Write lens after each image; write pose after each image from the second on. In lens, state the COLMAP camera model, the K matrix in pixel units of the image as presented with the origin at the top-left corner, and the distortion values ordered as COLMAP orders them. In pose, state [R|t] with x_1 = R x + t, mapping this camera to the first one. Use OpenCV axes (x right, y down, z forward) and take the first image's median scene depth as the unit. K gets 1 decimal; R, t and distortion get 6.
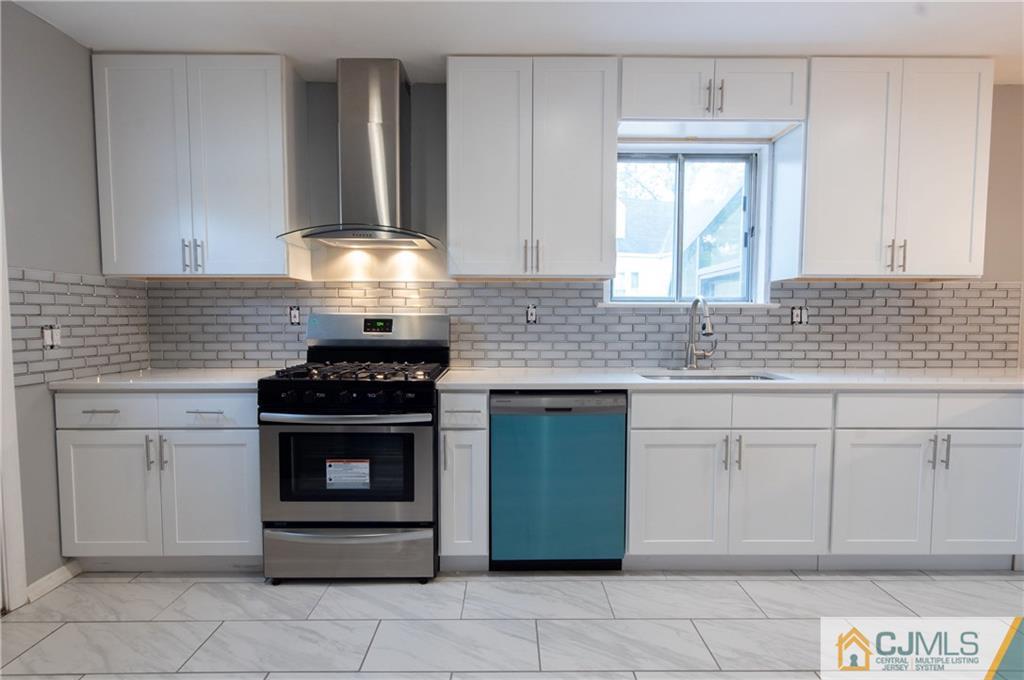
lens RADIAL K [[528.6, 0, 516.4], [0, 528.6, 345.8], [0, 0, 1]] dist [0.001900, -0.001477]
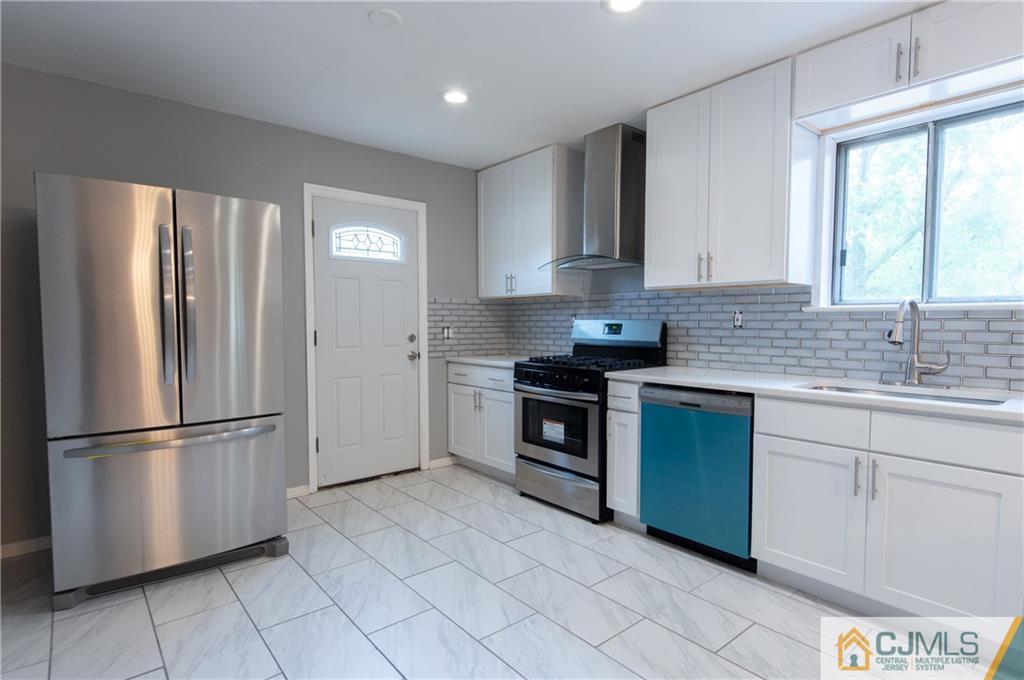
lens RADIAL K [[528.6, 0, 514.1], [0, 528.6, 344.3], [0, 0, 1]] dist [0.001900, -0.001477]
pose [[0.634360, 0.032467, -0.772356, 0.694248], [-0.041923, 0.999092, 0.007566, 0.000085], [0.771900, 0.027580, 0.635145, -0.005712]]
